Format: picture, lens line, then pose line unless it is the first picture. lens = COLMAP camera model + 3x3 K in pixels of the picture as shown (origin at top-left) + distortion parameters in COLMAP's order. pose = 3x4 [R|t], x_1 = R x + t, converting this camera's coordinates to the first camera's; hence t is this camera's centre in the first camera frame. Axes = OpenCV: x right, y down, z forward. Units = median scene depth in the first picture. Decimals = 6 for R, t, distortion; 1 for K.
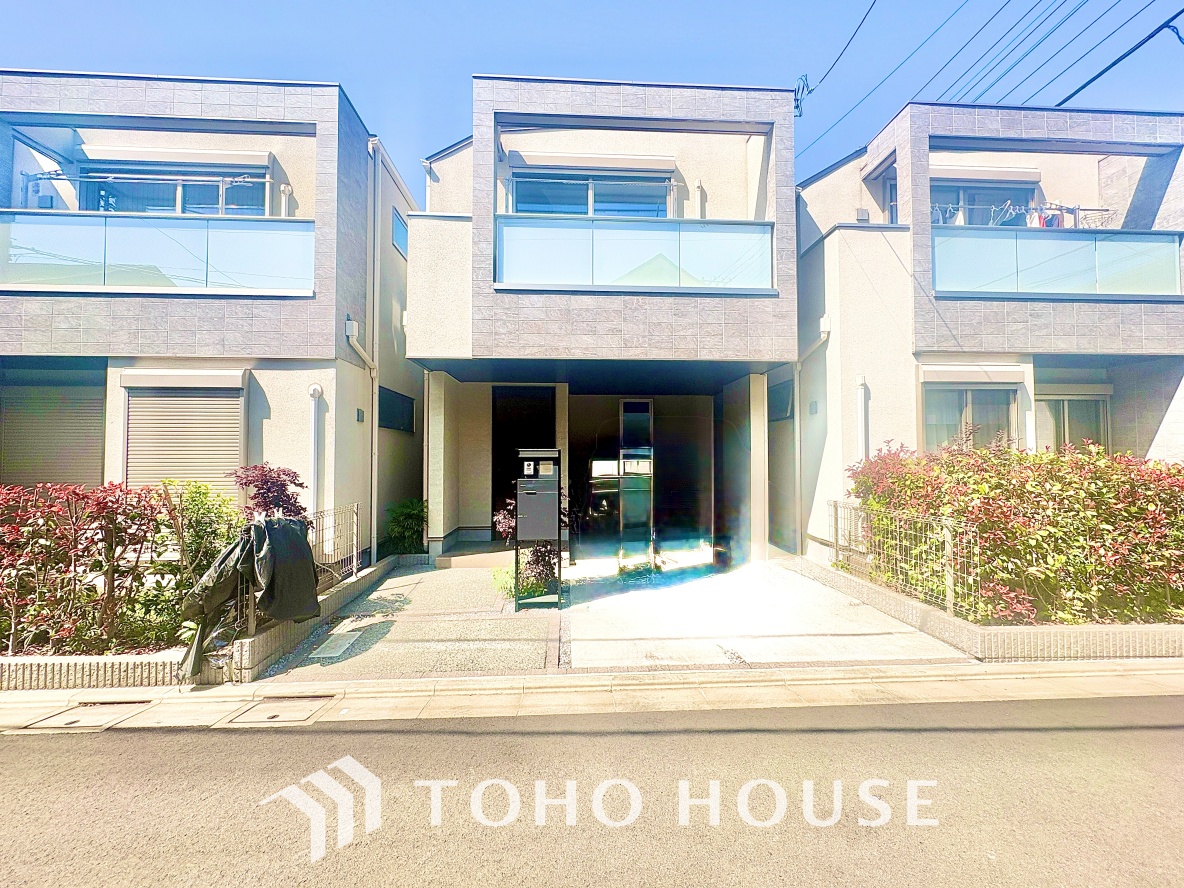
lens RADIAL K [[473.0, 0, 592.8], [0, 473.0, 445.0], [0, 0, 1]] dist [0.001250, -0.000408]
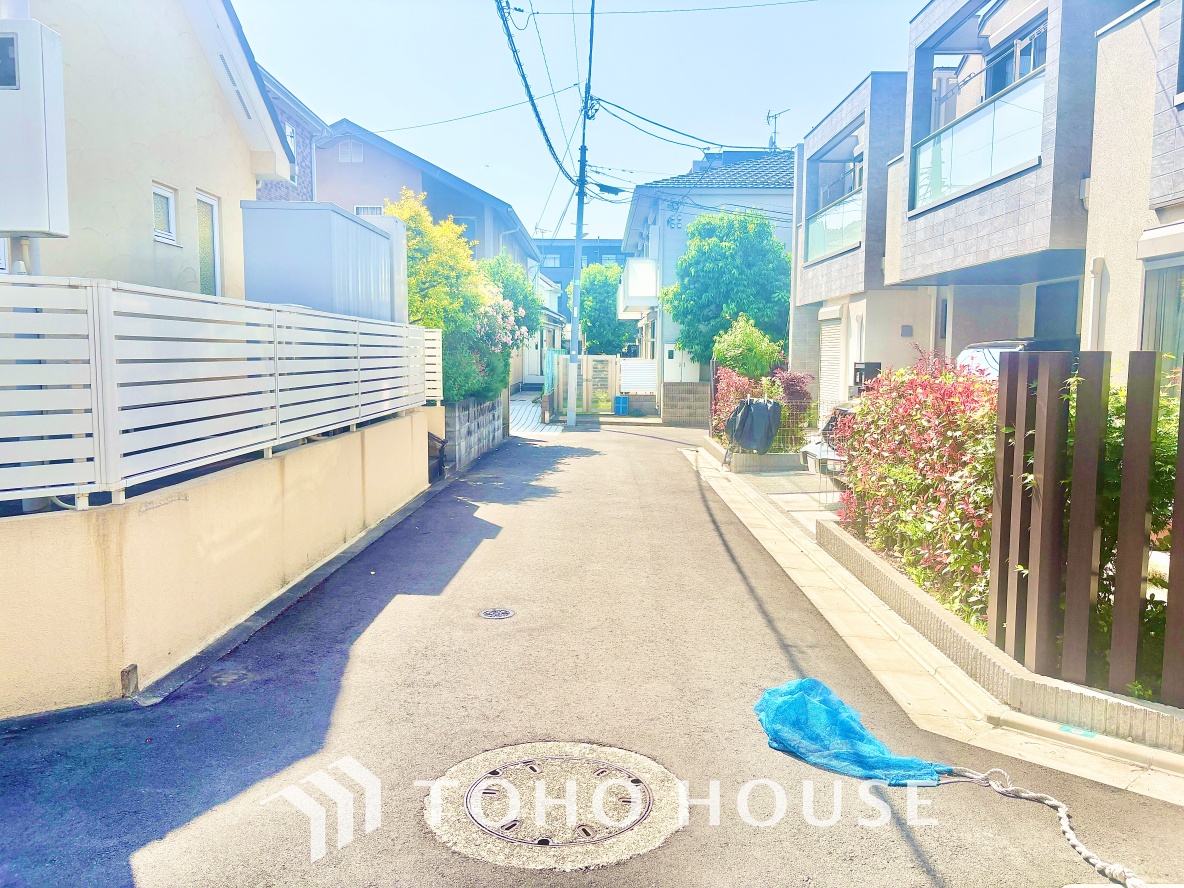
lens RADIAL K [[901.2, 0, 592.1], [0, 901.2, 445.6], [0, 0, 1]] dist [0.044256, -0.050622]
pose [[-0.043440, 0.102527, -0.993781, 1.971841], [0.023676, 0.994546, 0.101571, -0.027678], [0.998775, -0.019117, -0.045630, 0.332147]]
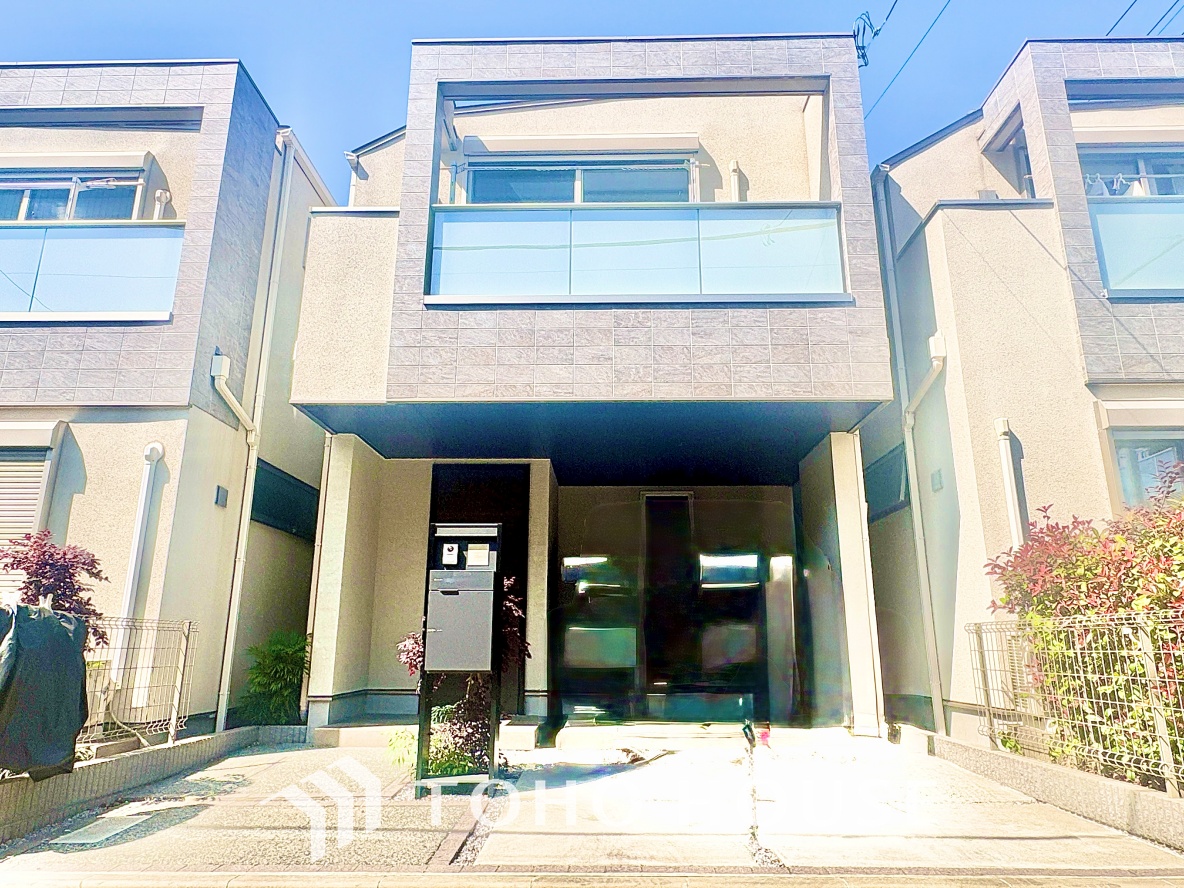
lens RADIAL K [[755.8, 0, 589.4], [0, 755.8, 447.5], [0, 0, 1]] dist [-0.003038, 0.004872]
pose [[0.996670, -0.015575, -0.080040, 0.110969], [-0.003201, 0.973358, -0.229269, 0.118612], [0.081478, 0.228762, 0.970067, 0.008091]]
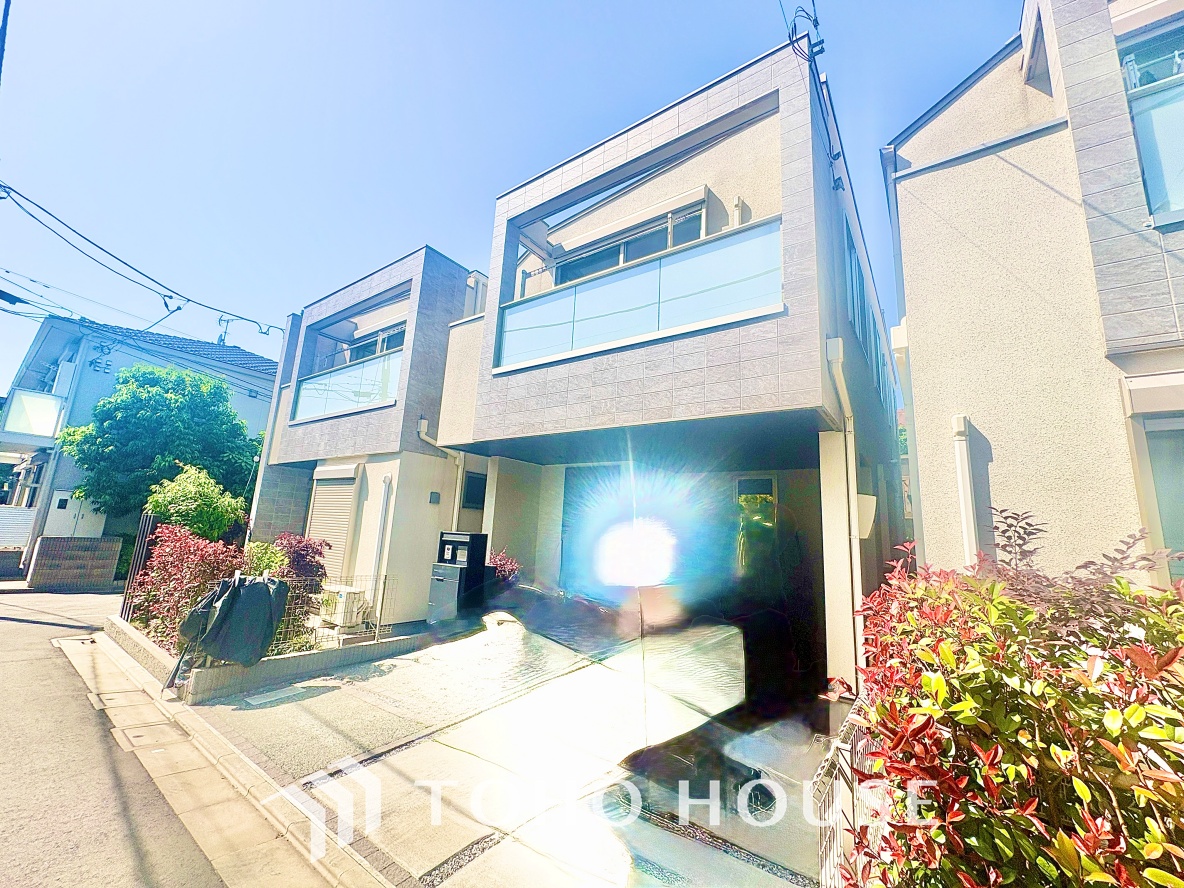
lens RADIAL K [[473.0, 0, 592.1], [0, 473.0, 445.6], [0, 0, 1]] dist [0.001250, -0.000408]
pose [[0.778057, -0.073339, -0.623898, 0.587055], [-0.037045, 0.986077, -0.162110, -0.015998], [0.627100, 0.149243, 0.764507, 0.359035]]
